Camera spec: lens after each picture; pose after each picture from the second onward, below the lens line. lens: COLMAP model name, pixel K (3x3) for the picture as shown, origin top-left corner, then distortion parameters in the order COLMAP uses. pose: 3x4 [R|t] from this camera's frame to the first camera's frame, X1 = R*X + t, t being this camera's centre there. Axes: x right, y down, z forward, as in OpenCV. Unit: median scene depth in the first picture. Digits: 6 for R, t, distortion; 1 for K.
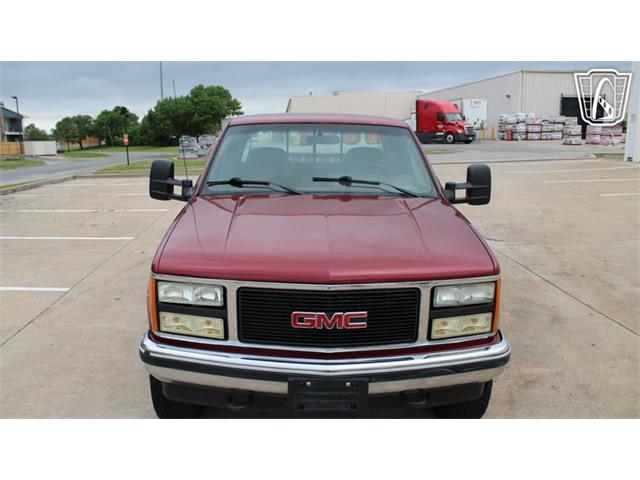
lens RADIAL K [[532.9, 0, 318.3], [0, 532.9, 236.0], [0, 0, 1]] dist [-0.156852, 0.130037]
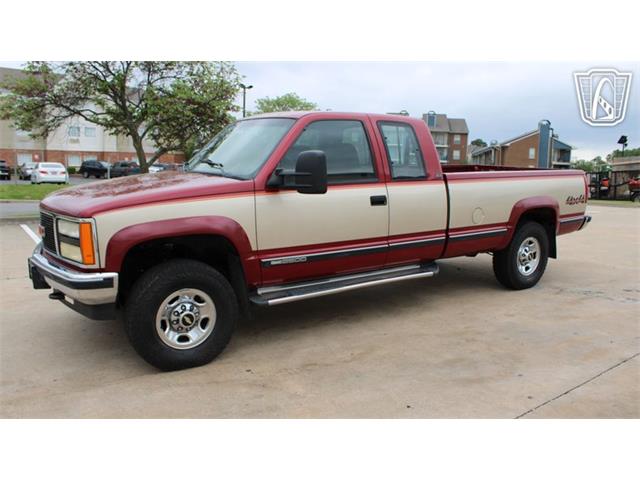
lens RADIAL K [[532.9, 0, 316.4], [0, 532.9, 240.4], [0, 0, 1]] dist [-0.156852, 0.130037]
pose [[0.519988, 0.133173, -0.843728, 0.905880], [-0.179606, 0.982735, 0.044422, -0.018656], [0.835077, 0.128440, 0.534929, 0.414928]]
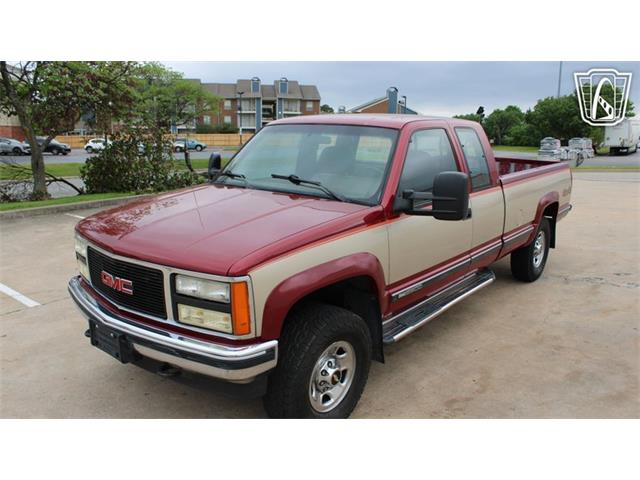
lens RADIAL K [[532.9, 0, 316.6], [0, 532.9, 241.3], [0, 0, 1]] dist [-0.156852, 0.130037]
pose [[0.743049, 0.145229, -0.653289, 0.572010], [-0.137889, 0.988448, 0.062901, -0.040370], [0.654878, 0.043343, 0.754491, 0.177806]]
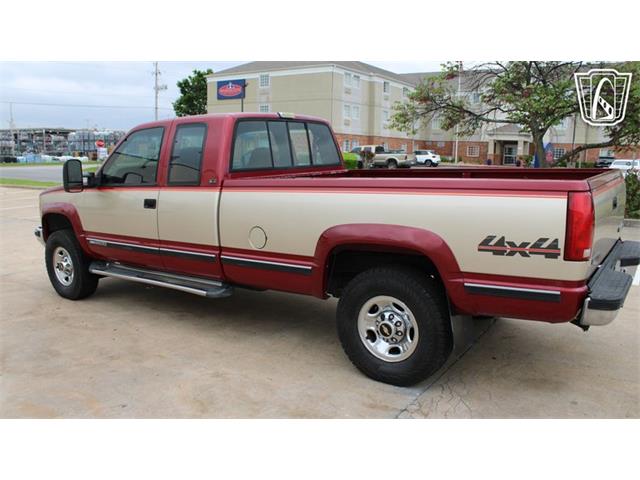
lens RADIAL K [[532.9, 0, 317.7], [0, 532.9, 235.2], [0, 0, 1]] dist [-0.156852, 0.130037]
pose [[-0.619034, 0.121547, -0.775901, 0.733595], [-0.149173, 0.951769, 0.268112, -0.304036], [0.771067, 0.281714, -0.571046, 1.751372]]
